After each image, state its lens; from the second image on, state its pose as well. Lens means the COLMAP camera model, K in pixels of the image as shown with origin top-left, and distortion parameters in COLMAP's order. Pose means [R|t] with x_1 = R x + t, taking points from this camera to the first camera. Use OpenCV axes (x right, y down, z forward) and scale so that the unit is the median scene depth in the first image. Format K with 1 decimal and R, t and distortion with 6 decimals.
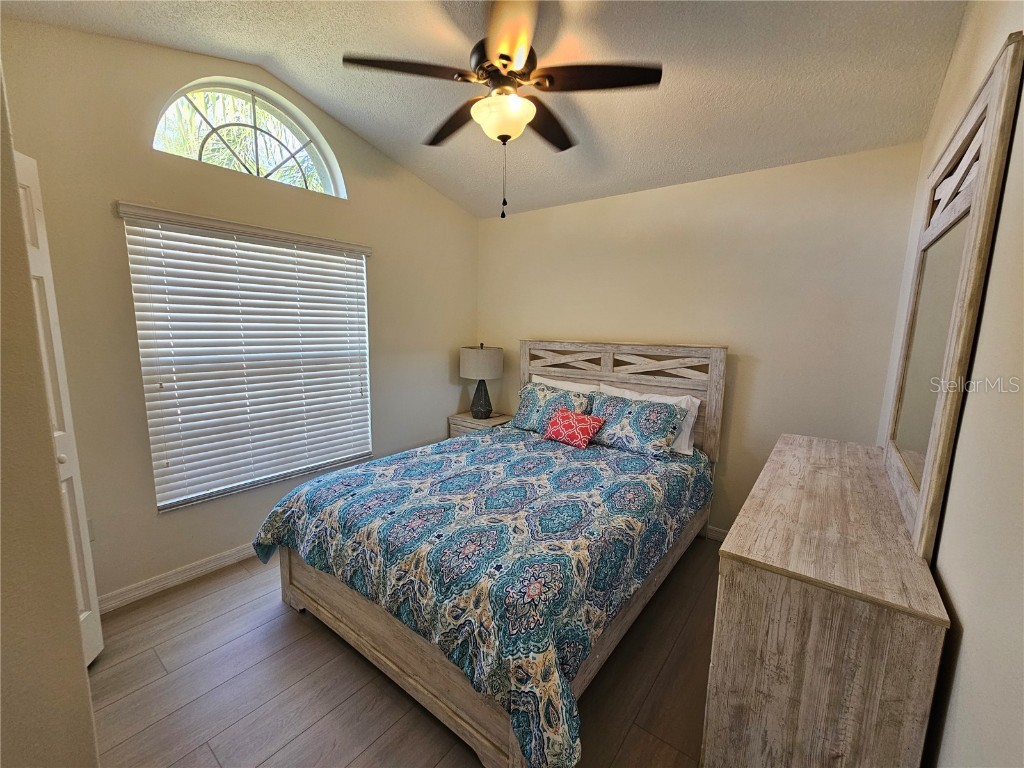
lens RADIAL K [[419.7, 0, 507.4], [0, 419.7, 391.3], [0, 0, 1]] dist [-0.001905, -0.000344]
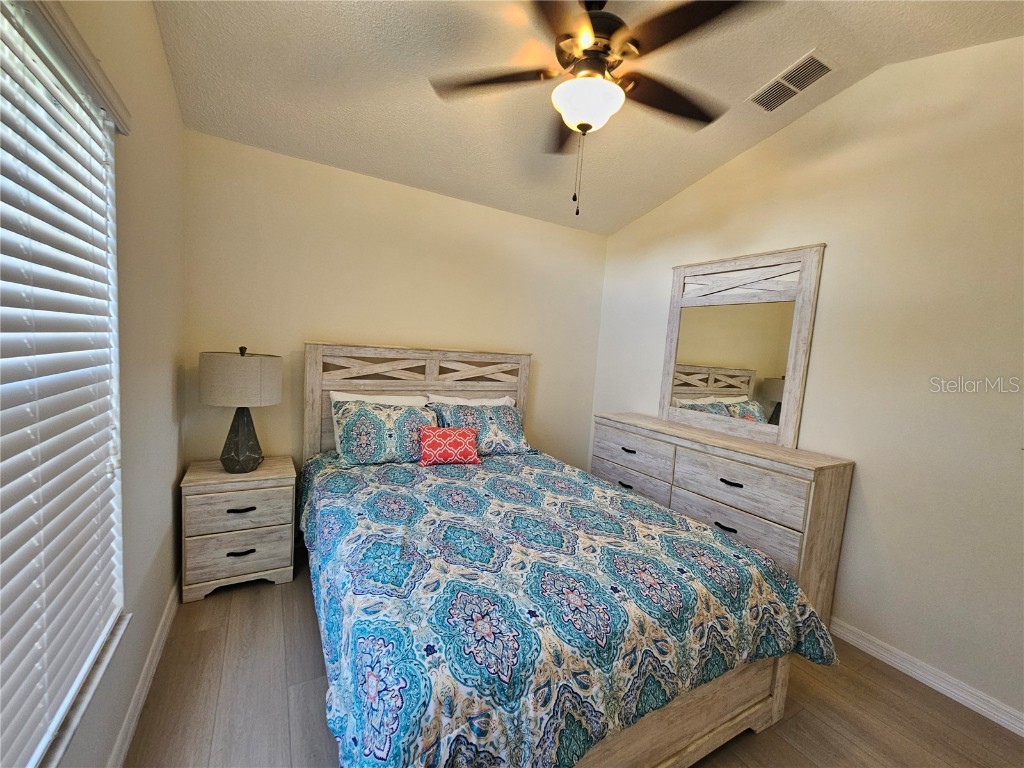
lens RADIAL K [[419.7, 0, 507.4], [0, 419.7, 391.3], [0, 0, 1]] dist [-0.001905, -0.000344]
pose [[0.381449, -0.087546, 0.920235, -0.622404], [0.083301, 0.994710, 0.060102, -0.072090], [-0.920629, 0.053731, 0.386724, 0.545853]]
